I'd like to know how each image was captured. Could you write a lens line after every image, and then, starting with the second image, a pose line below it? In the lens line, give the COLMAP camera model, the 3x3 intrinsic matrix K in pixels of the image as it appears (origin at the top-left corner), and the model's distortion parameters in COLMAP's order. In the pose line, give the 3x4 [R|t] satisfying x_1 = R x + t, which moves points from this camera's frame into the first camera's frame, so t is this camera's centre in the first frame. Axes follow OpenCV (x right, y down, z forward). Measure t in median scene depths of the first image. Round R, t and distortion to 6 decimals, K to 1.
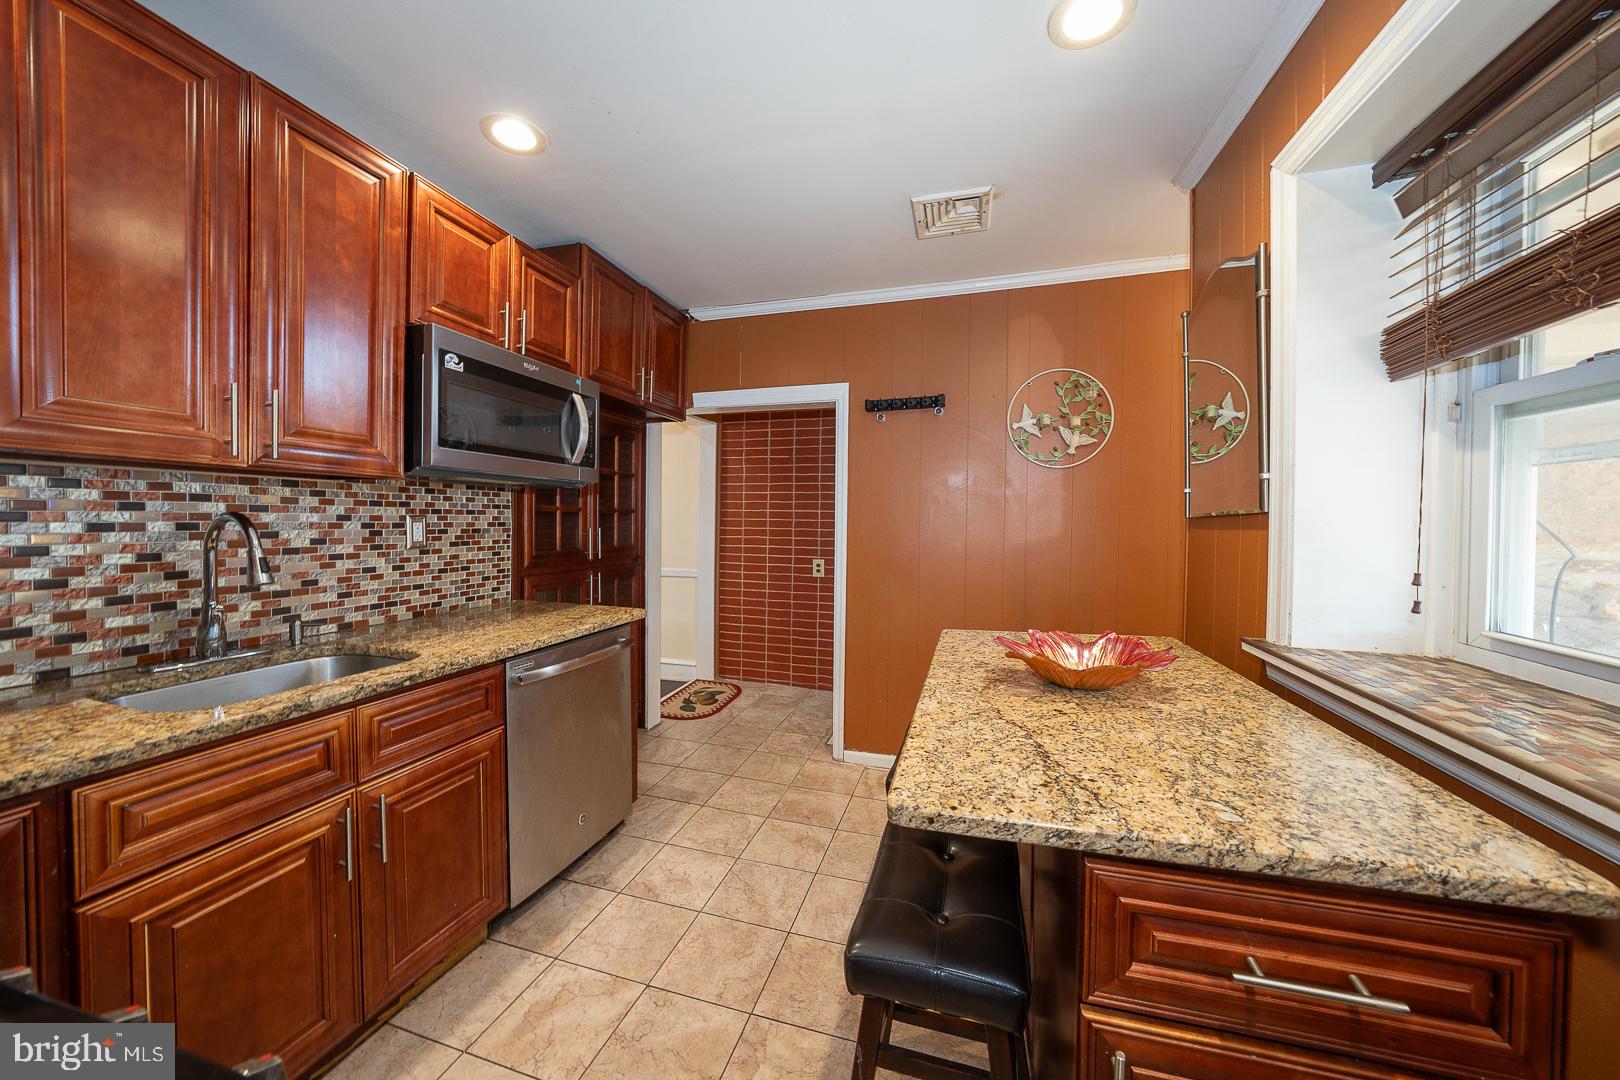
lens RADIAL K [[560.4, 0, 811.5], [0, 560.4, 533.8], [0, 0, 1]] dist [-0.030559, 0.007209]
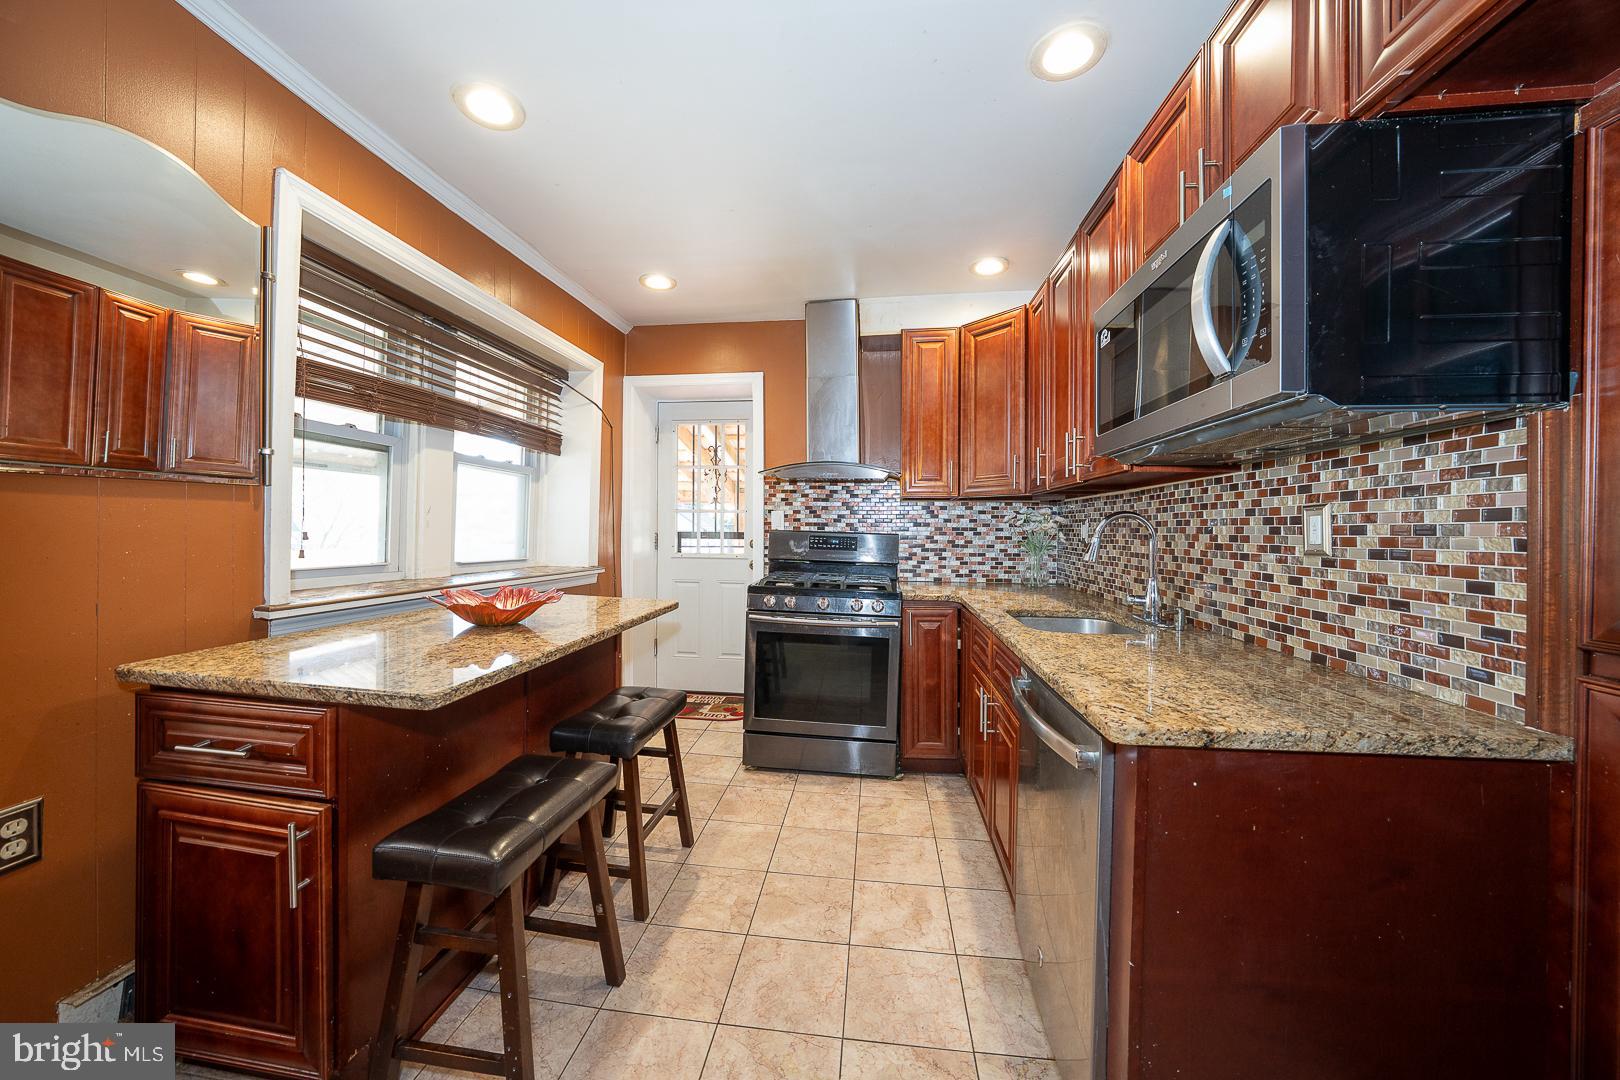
lens RADIAL K [[560.4, 0, 811.5], [0, 560.4, 533.8], [0, 0, 1]] dist [-0.030559, 0.007209]
pose [[-0.986120, -0.020119, -0.164810, -0.027691], [-0.025385, 0.999230, 0.029910, -0.003572], [0.164081, 0.033678, -0.985872, 1.634685]]
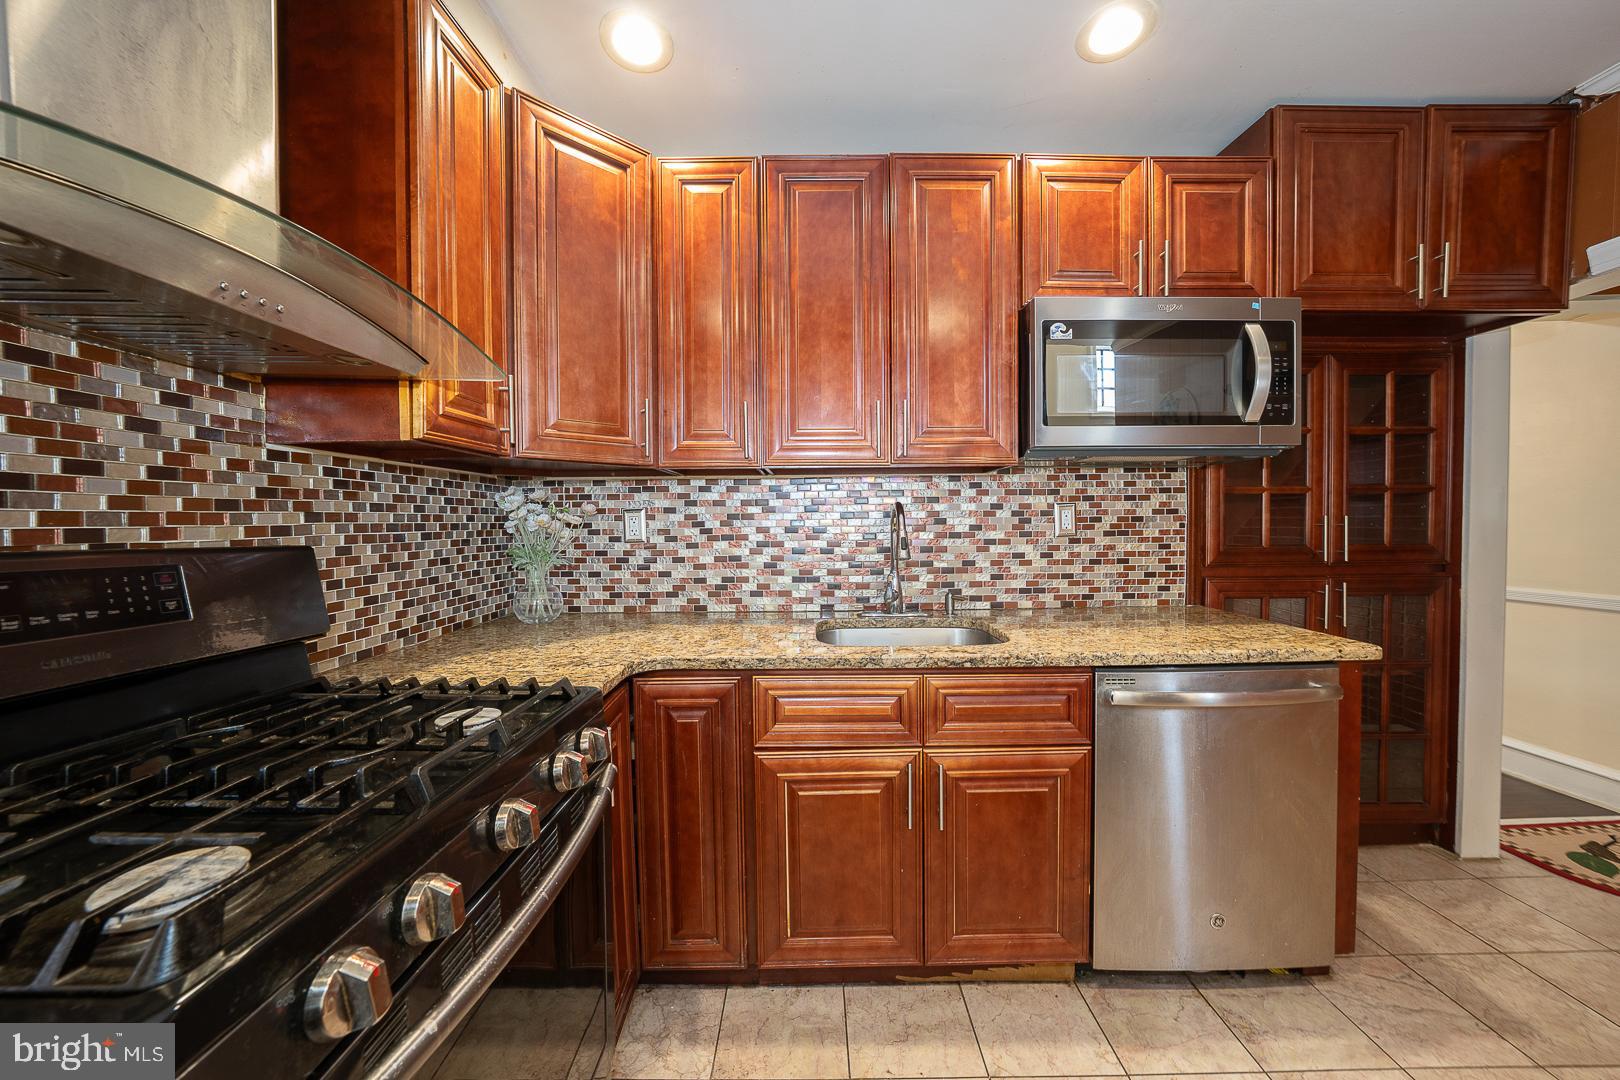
lens RADIAL K [[560.4, 0, 811.5], [0, 560.4, 533.8], [0, 0, 1]] dist [-0.030559, 0.007209]
pose [[0.281851, 0.007380, -0.959430, 0.109388], [-0.009504, 0.999943, 0.004899, 0.022096], [0.959411, 0.007737, 0.281905, 0.311114]]
